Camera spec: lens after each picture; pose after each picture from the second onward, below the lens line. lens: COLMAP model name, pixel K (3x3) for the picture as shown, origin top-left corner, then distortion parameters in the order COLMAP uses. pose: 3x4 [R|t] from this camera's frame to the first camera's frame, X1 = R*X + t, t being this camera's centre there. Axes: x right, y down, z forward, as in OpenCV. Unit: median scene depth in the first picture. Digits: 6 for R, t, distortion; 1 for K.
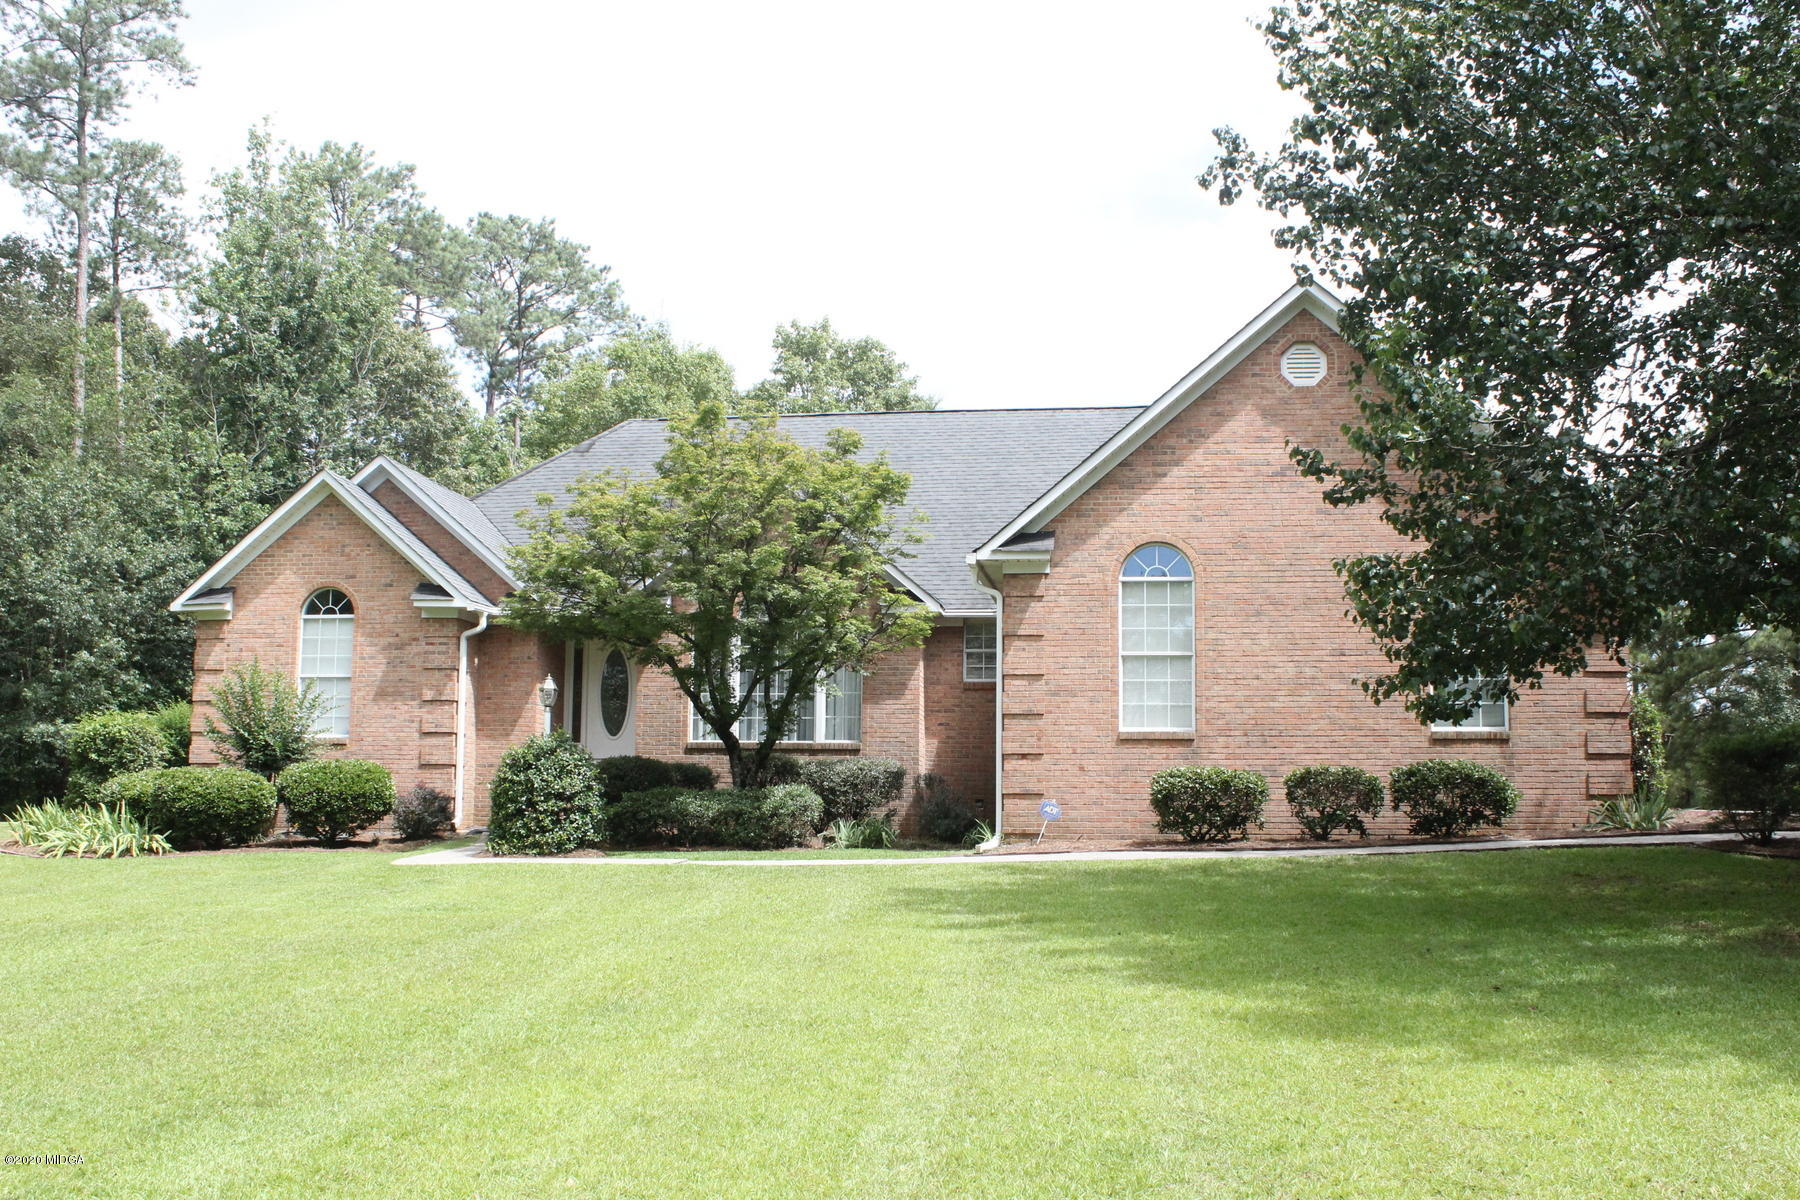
lens RADIAL K [[1820.2, 0, 897.0], [0, 1820.2, 606.6], [0, 0, 1]] dist [-0.102431, 0.009944]
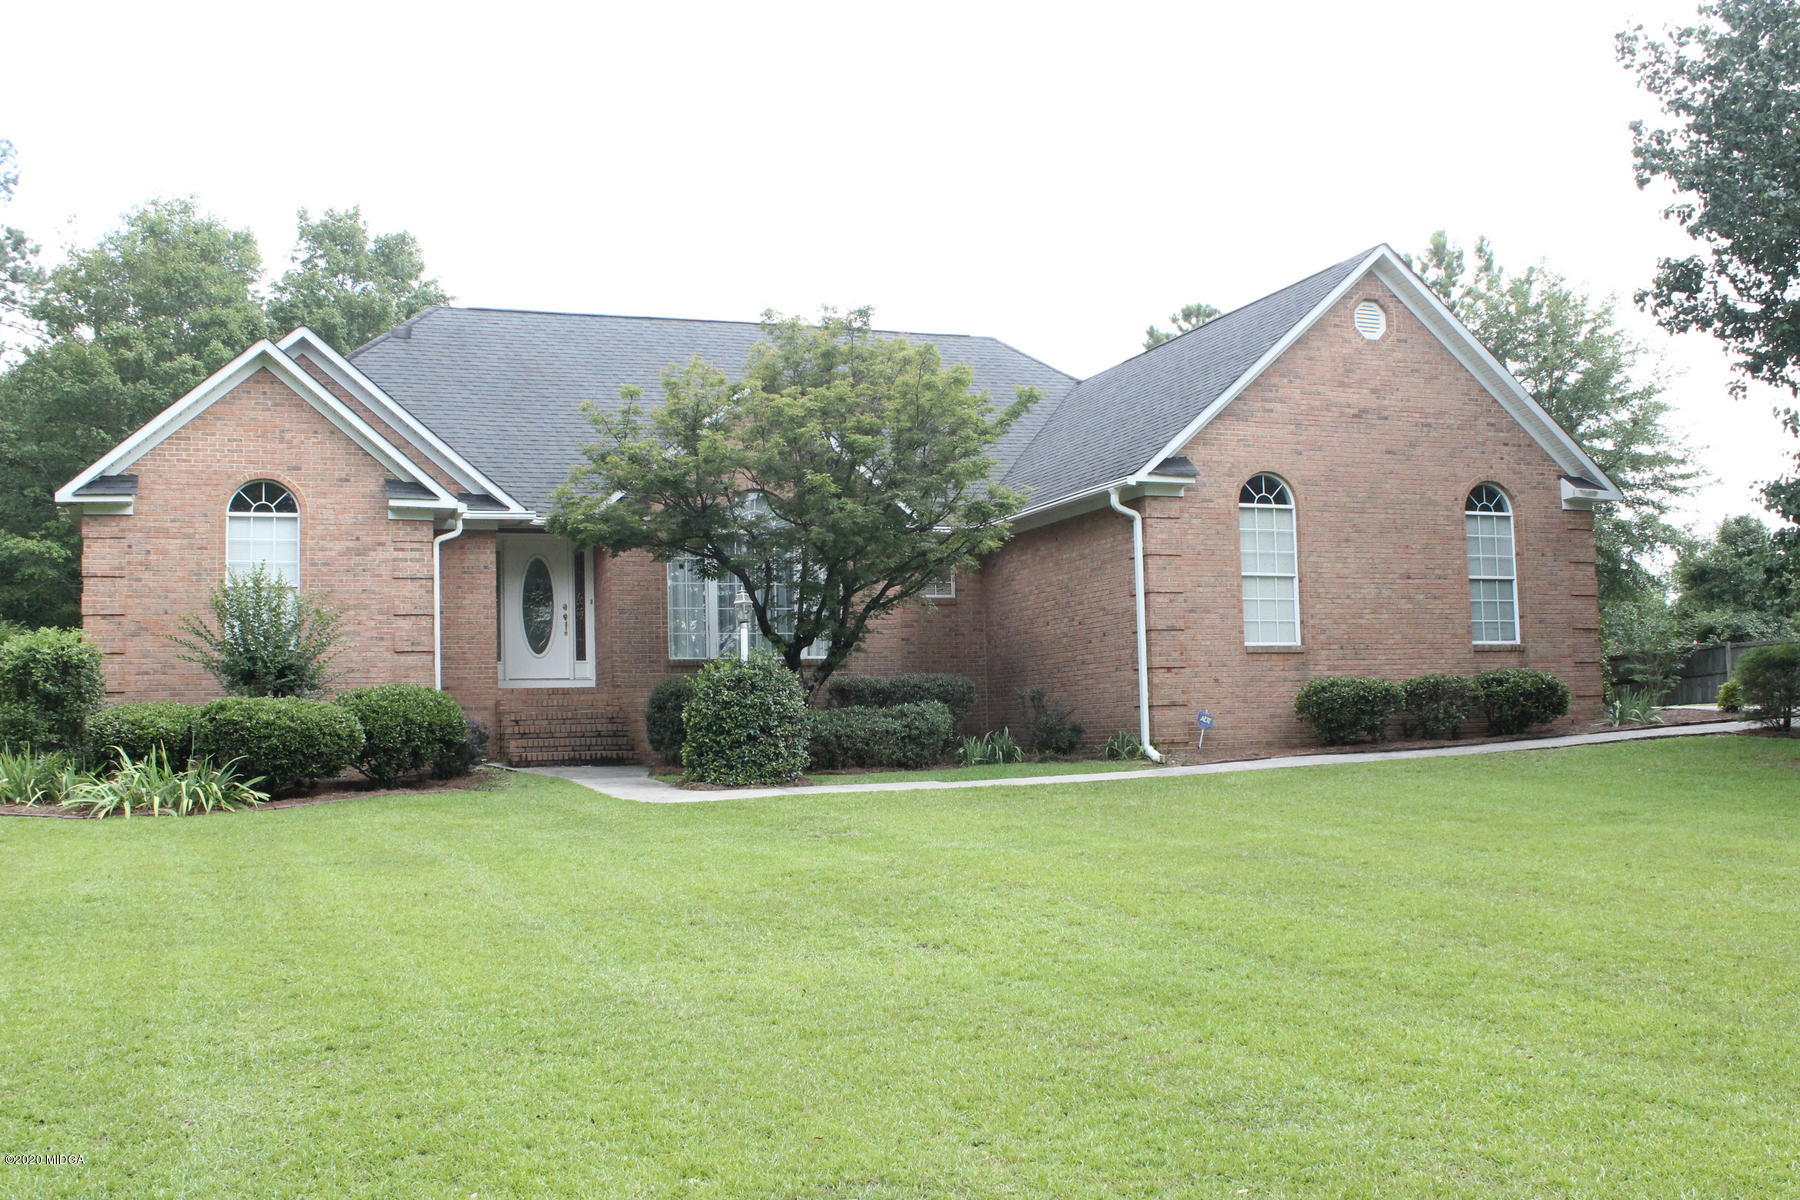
lens RADIAL K [[1749.5, 0, 887.4], [0, 1749.5, 607.7], [0, 0, 1]] dist [-0.113475, 0.009220]
pose [[0.875007, 0.005344, 0.484080, -0.505971], [-0.028634, 0.998760, 0.040732, 0.008883], [-0.483262, -0.049502, 0.874075, 0.176389]]
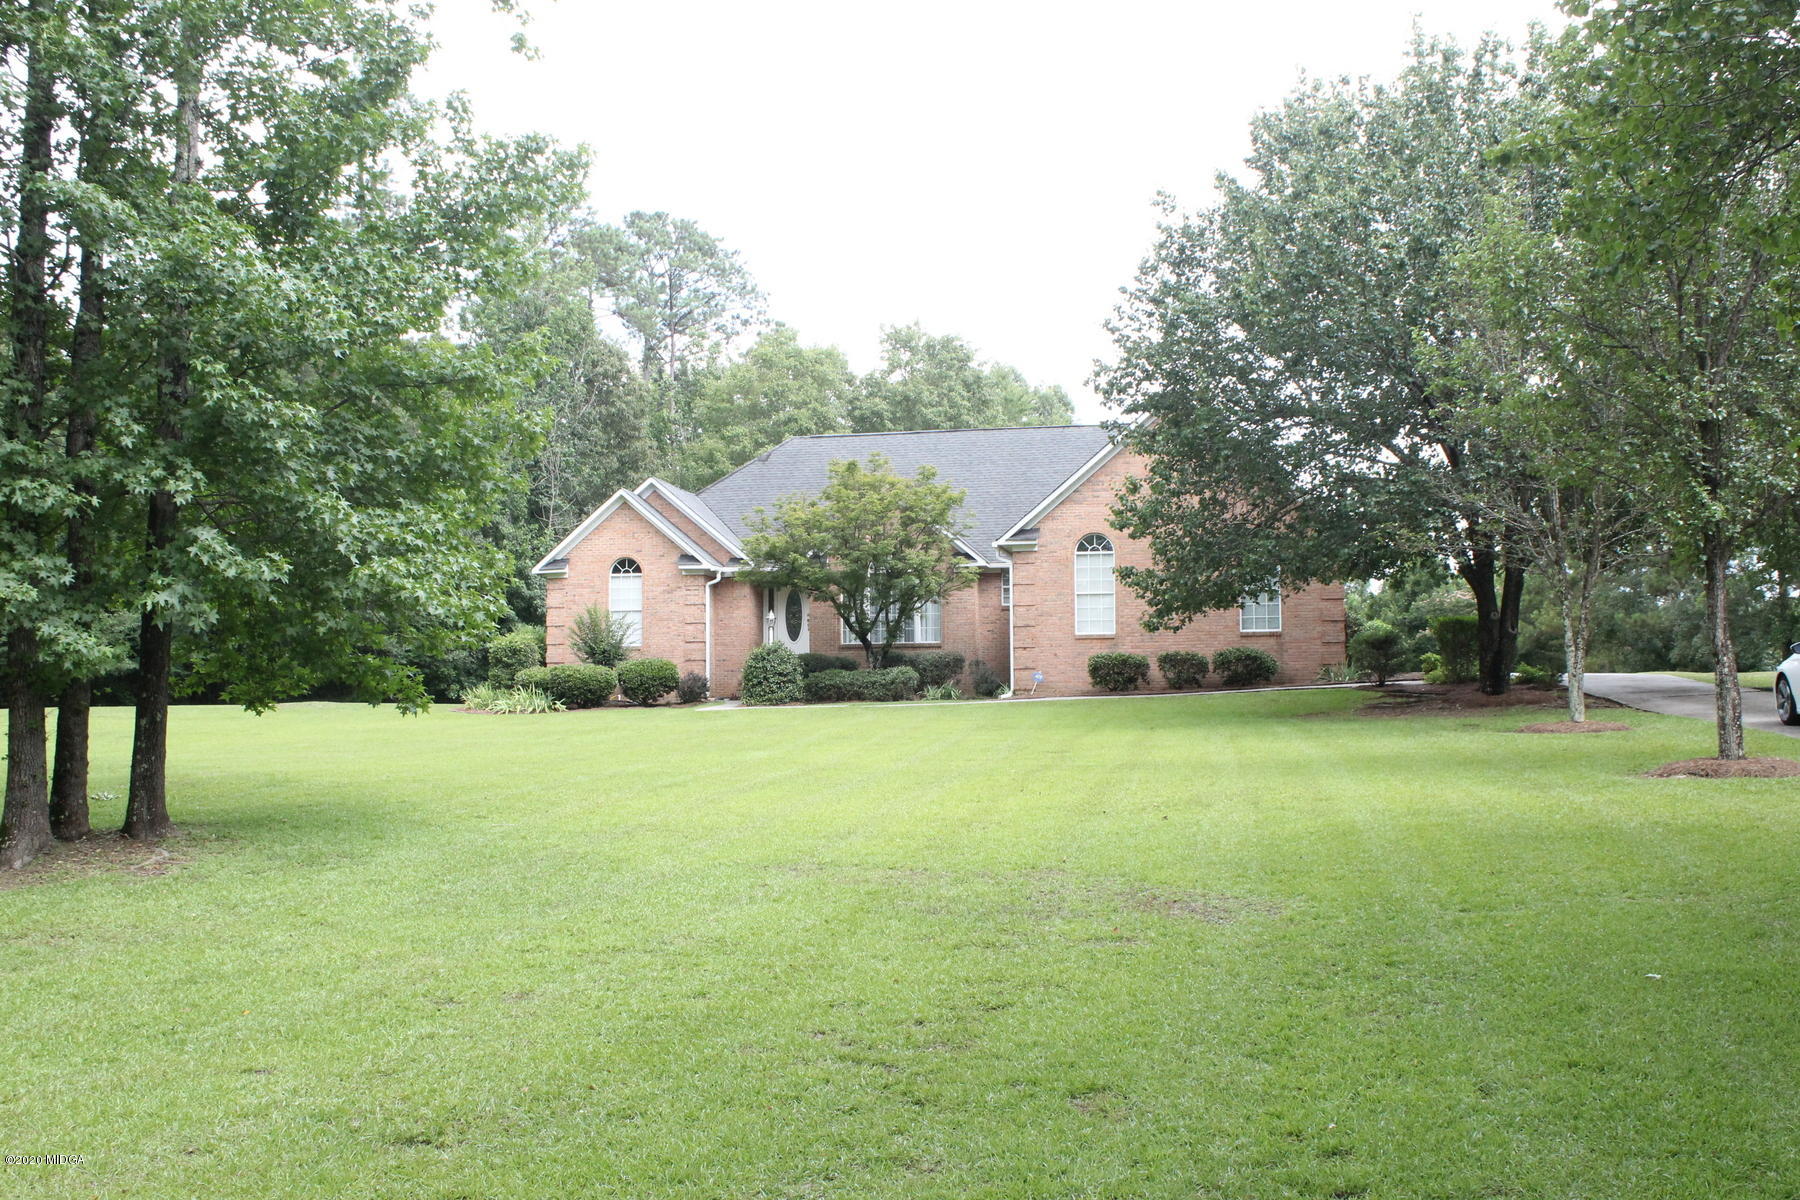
lens RADIAL K [[1925.5, 0, 873.1], [0, 1925.5, 598.9], [0, 0, 1]] dist [-0.187400, -0.000359]
pose [[0.997419, -0.019652, -0.069059, 0.046225], [0.023406, 0.998268, 0.053977, -0.071957], [0.067879, -0.055454, 0.996151, -0.887915]]
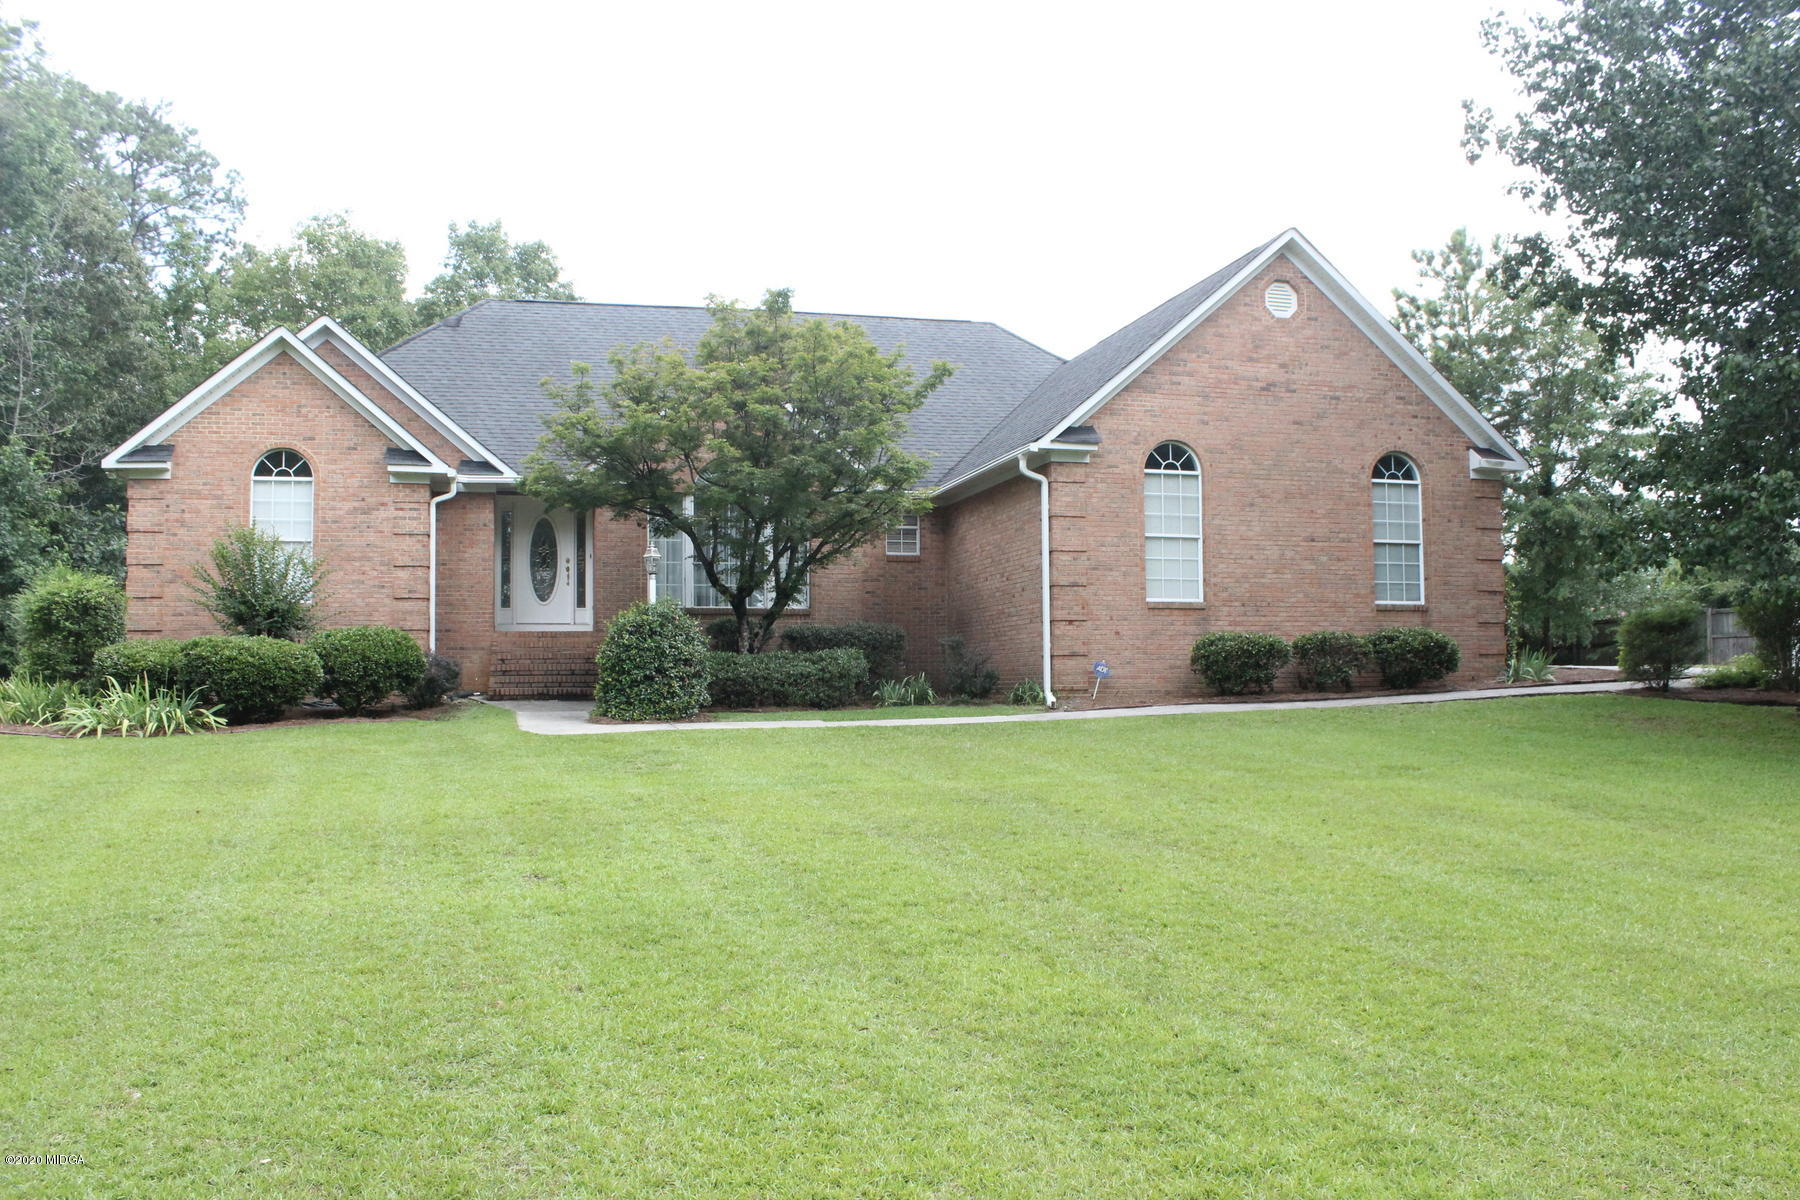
lens RADIAL K [[1492.3, 0, 894.3], [0, 1492.3, 634.3], [0, 0, 1]] dist [-0.161852, 0.125274]
pose [[0.922441, -0.002758, 0.386128, -0.353850], [-0.034054, 0.995497, 0.088464, 0.009596], [-0.384633, -0.094752, 0.918193, 0.163894]]
